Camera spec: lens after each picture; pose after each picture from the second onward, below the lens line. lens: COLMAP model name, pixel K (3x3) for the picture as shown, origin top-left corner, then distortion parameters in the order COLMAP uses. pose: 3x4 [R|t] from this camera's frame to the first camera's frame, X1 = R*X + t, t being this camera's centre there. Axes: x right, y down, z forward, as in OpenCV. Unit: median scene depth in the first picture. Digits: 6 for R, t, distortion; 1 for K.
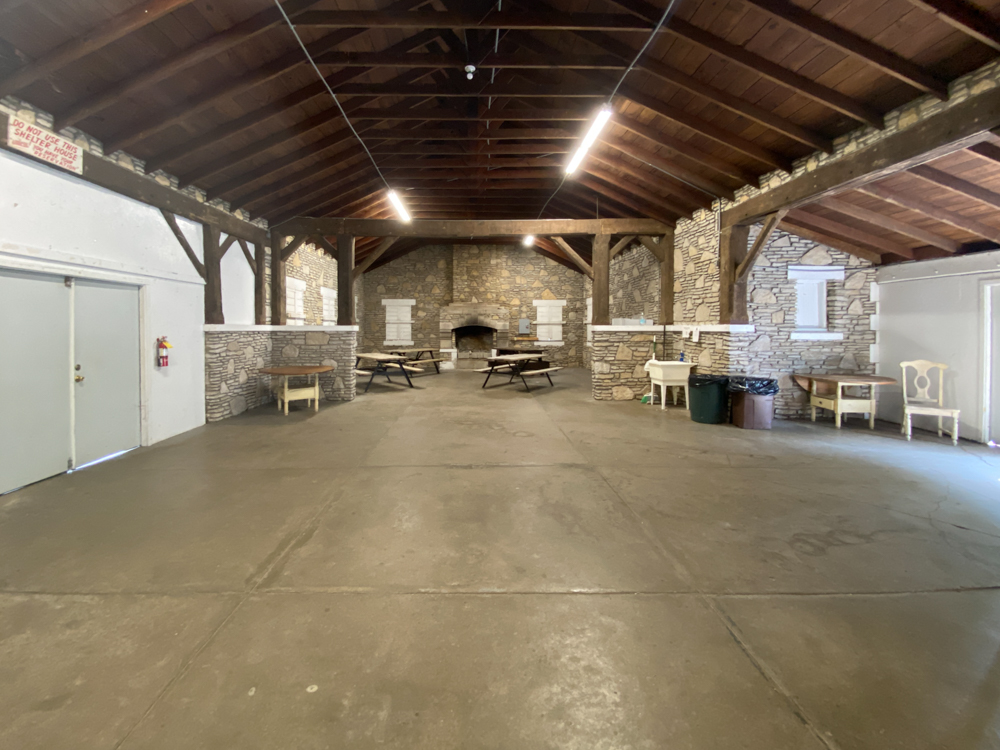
lens RADIAL K [[407.9, 0, 489.0], [0, 407.9, 335.1], [0, 0, 1]] dist [0.000322, -0.019540]
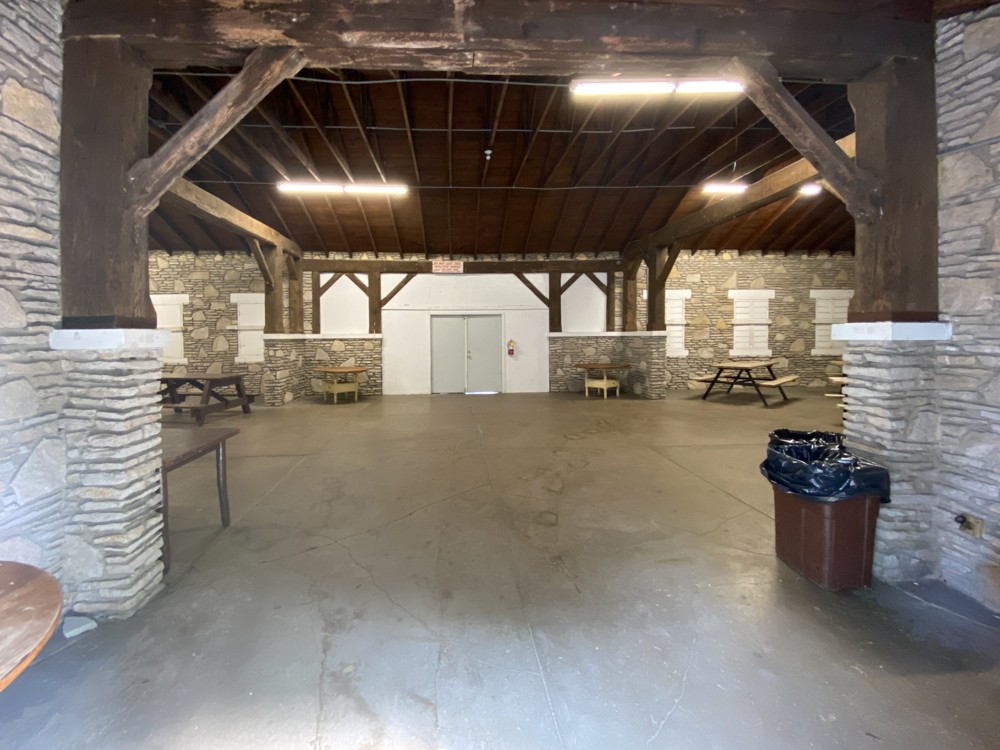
lens RADIAL K [[410.1, 0, 469.3], [0, 410.1, 355.1], [0, 0, 1]] dist [0.000837, -0.000038]
pose [[0.033733, 0.049179, -0.998220, 0.761697], [-0.005103, 0.998784, 0.049035, -0.011094], [0.999418, 0.003440, 0.033943, 0.477940]]
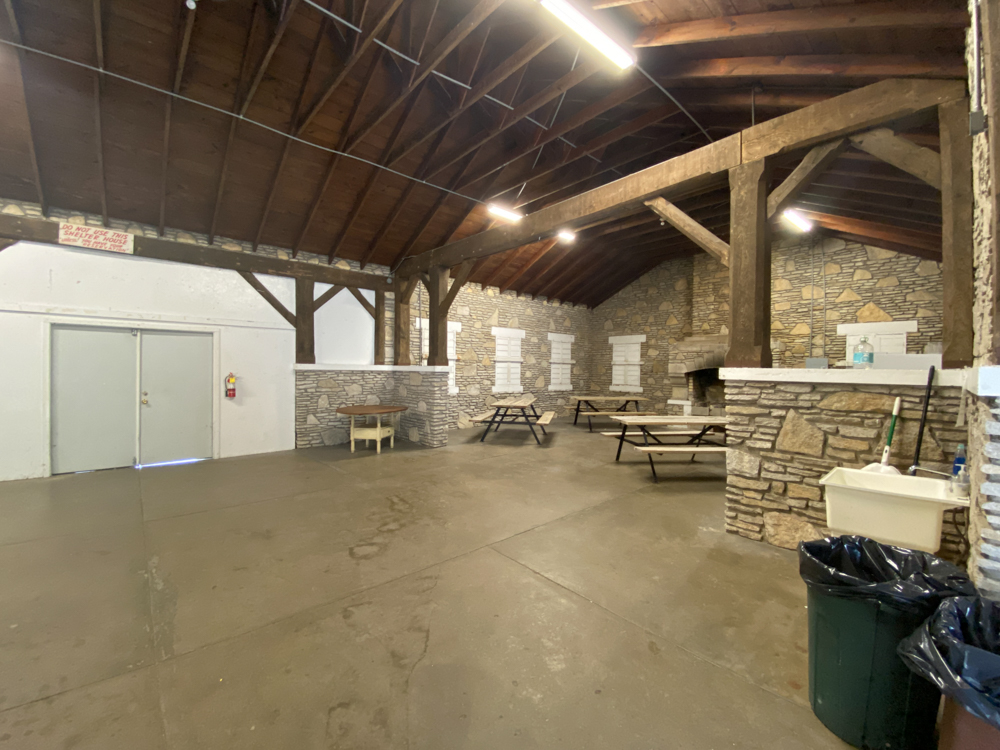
lens RADIAL K [[410.6, 0, 500.0], [0, 410.6, 375.0], [0, 0, 1]] dist [0.019126, -0.020739]
pose [[0.660366, 0.020703, -0.750658, 0.452246], [-0.025823, 0.999655, 0.004853, -0.011632], [0.750500, 0.016180, 0.660673, 0.511670]]
